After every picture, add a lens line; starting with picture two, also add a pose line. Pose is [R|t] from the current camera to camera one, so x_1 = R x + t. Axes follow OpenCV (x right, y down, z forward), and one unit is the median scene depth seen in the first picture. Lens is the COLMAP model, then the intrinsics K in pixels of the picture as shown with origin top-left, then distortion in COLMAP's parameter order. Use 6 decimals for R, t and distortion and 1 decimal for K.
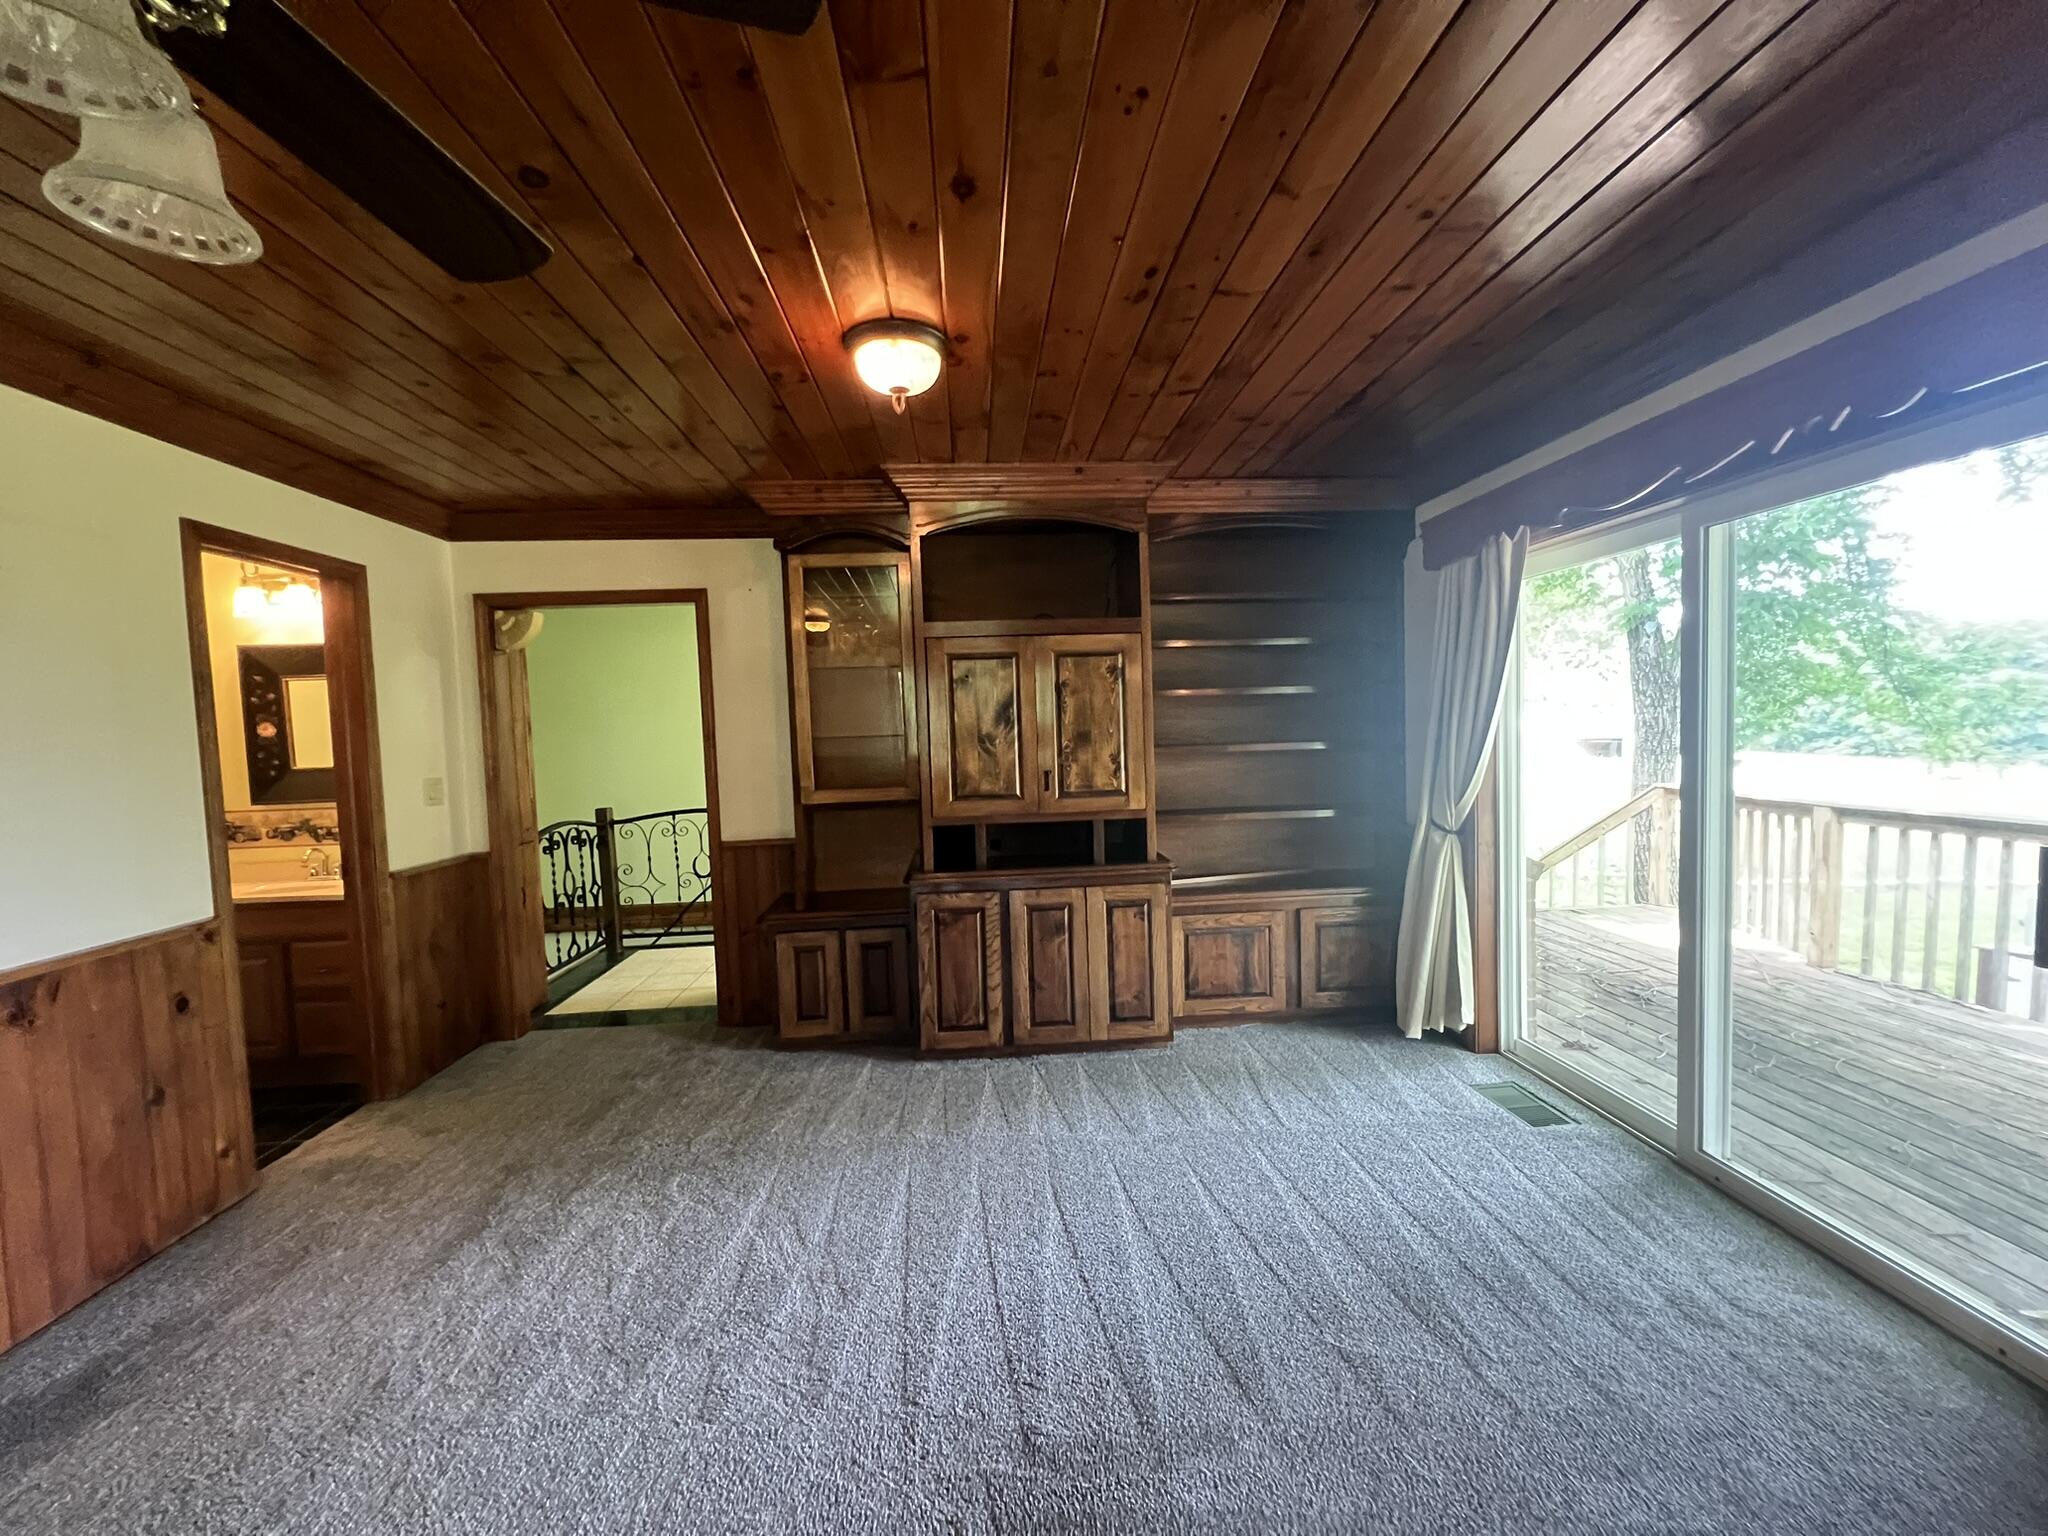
lens RADIAL K [[818.2, 0, 1023.2], [0, 818.2, 766.1], [0, 0, 1]] dist [0.001826, -0.000418]
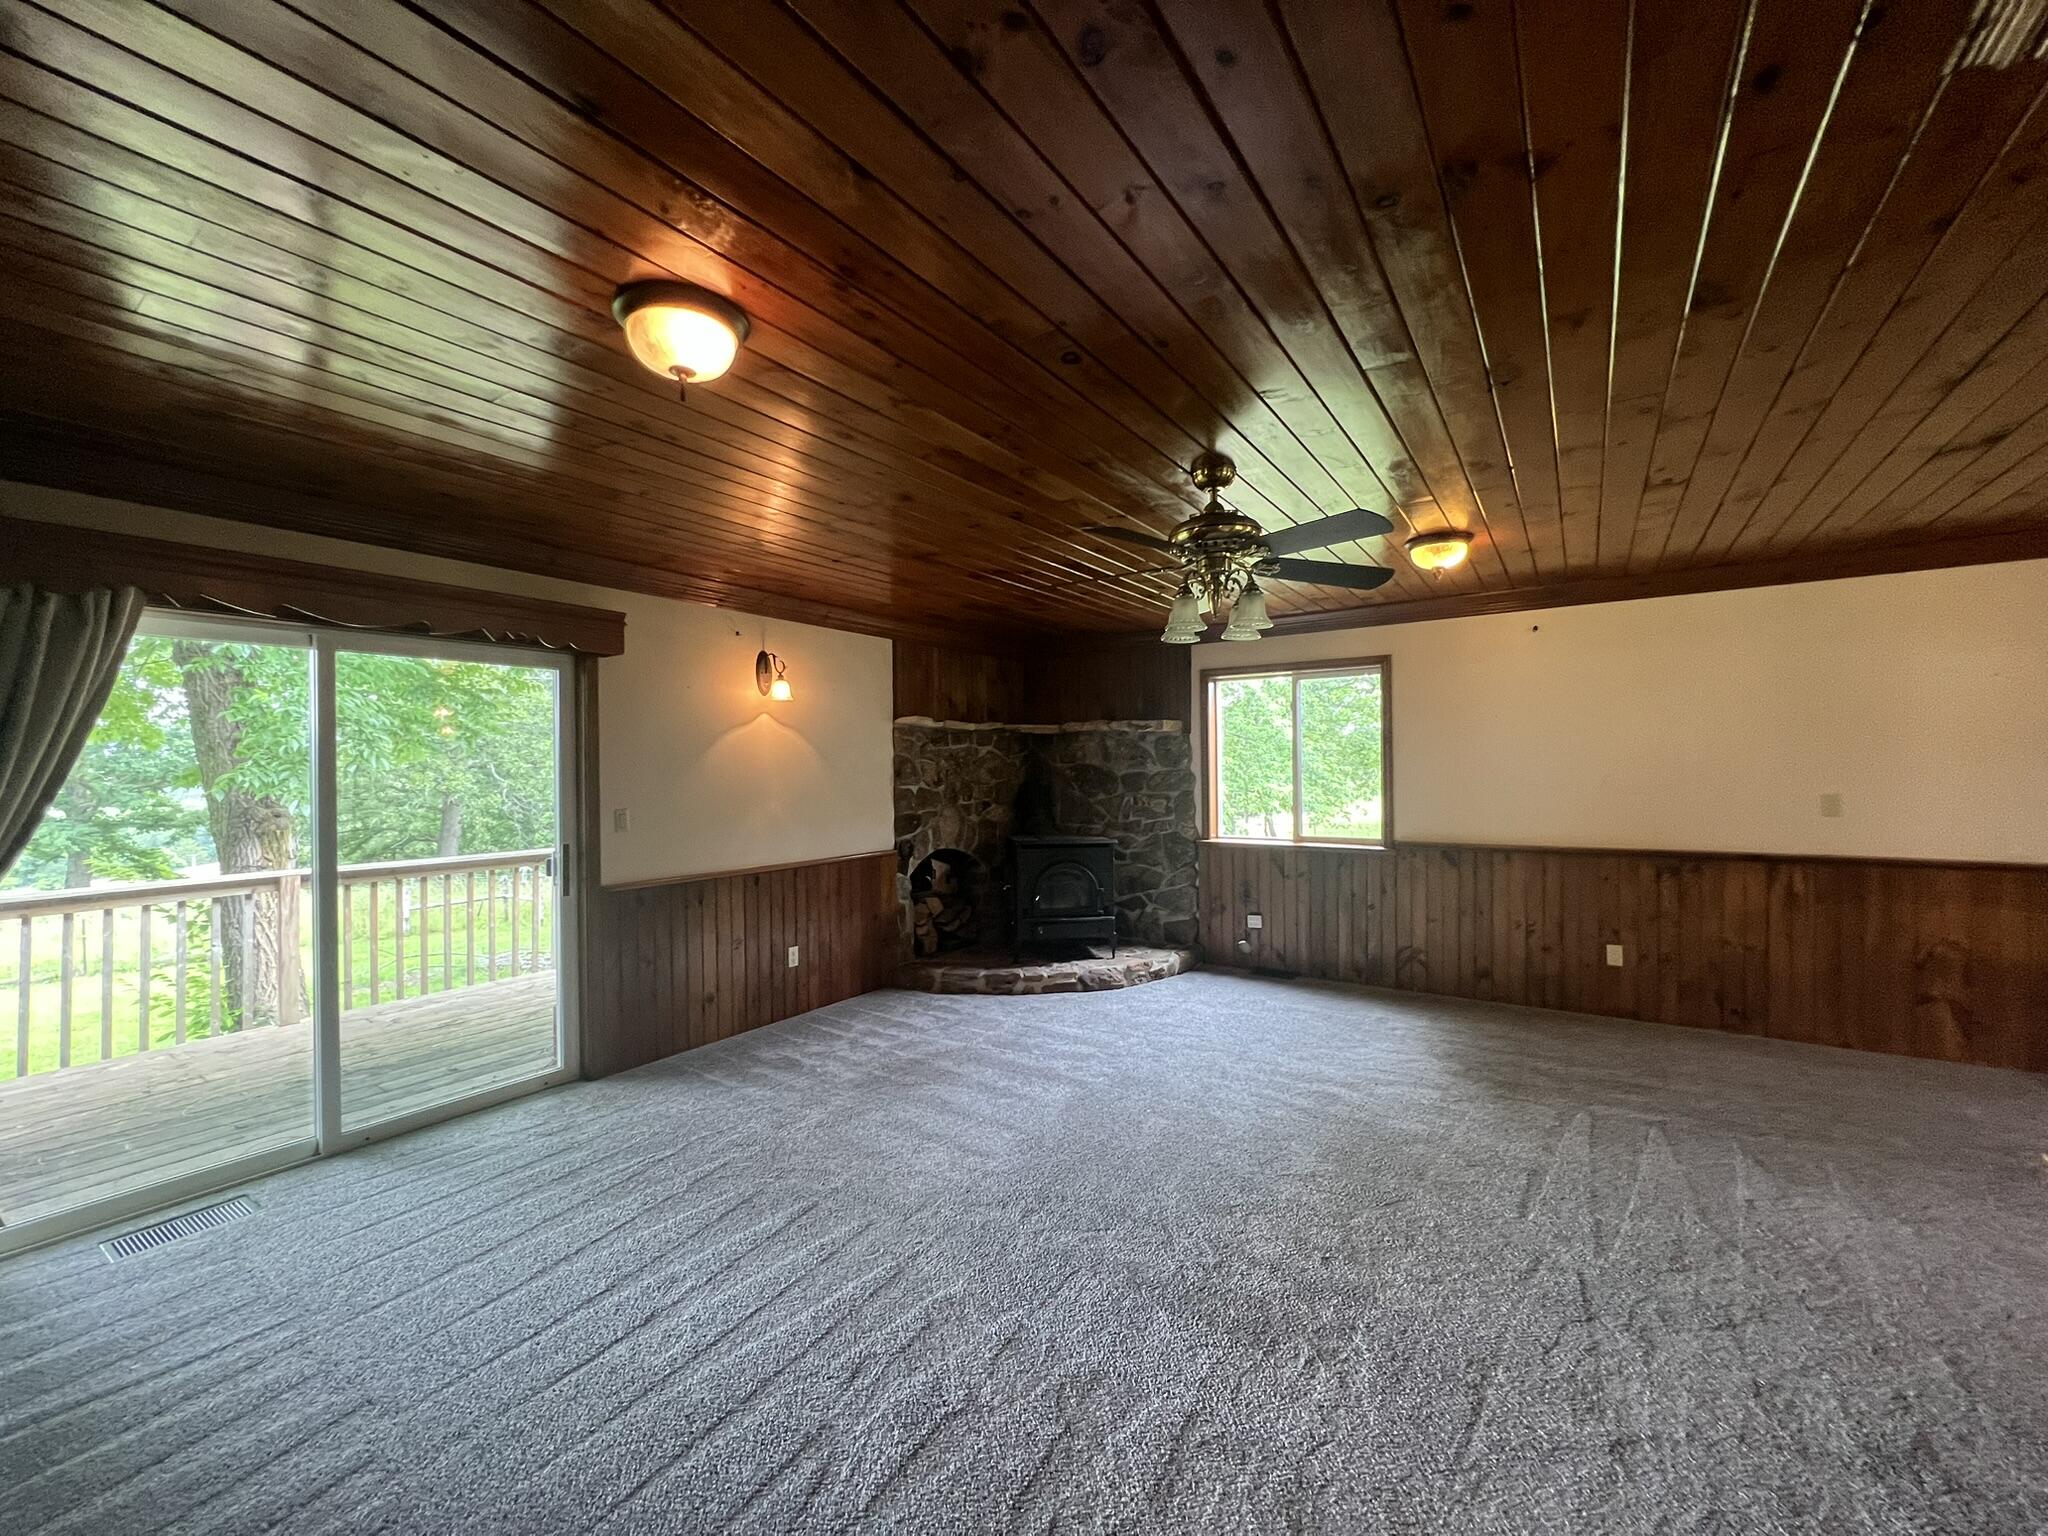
lens RADIAL K [[818.2, 0, 1023.0], [0, 818.2, 764.8], [0, 0, 1]] dist [0.001826, -0.000418]
pose [[-0.790256, 0.042082, 0.611330, -0.782283], [0.066973, 0.997594, 0.017904, -0.055663], [-0.609106, 0.055091, -0.791173, 1.266568]]
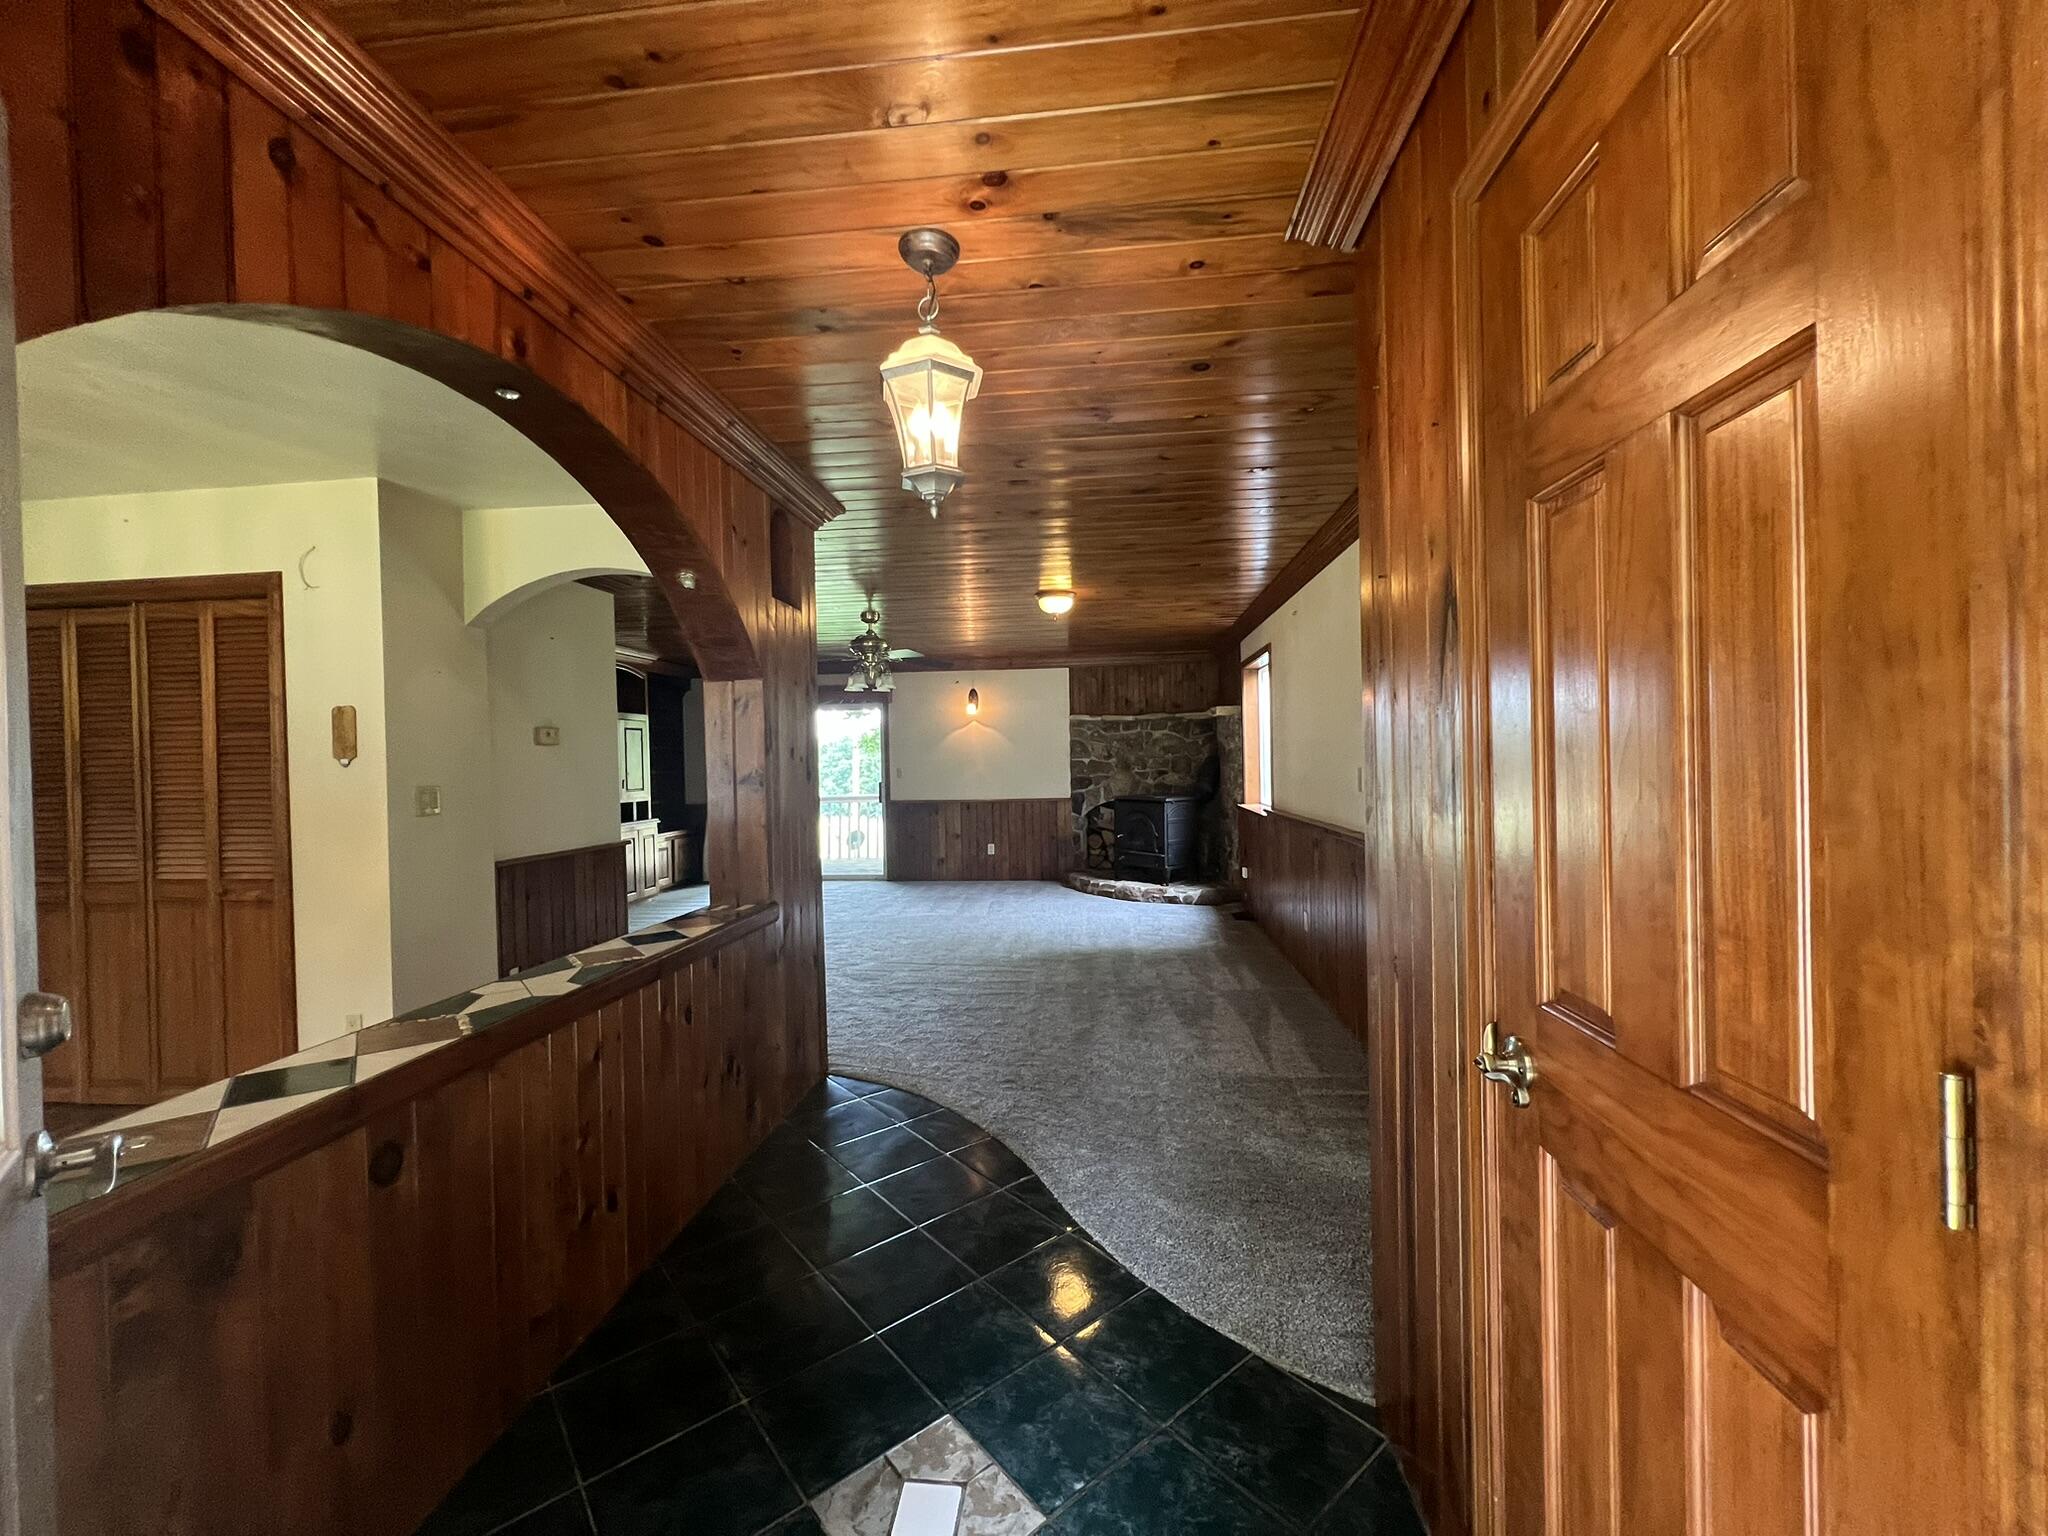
lens RADIAL K [[818.2, 0, 1019.7], [0, 818.2, 766.9], [0, 0, 1]] dist [0.001826, -0.000418]
pose [[0.172448, 0.022358, 0.984765, -2.710192], [0.063484, 0.997412, -0.033762, 0.162224], [-0.982971, 0.068339, 0.170583, -0.681474]]
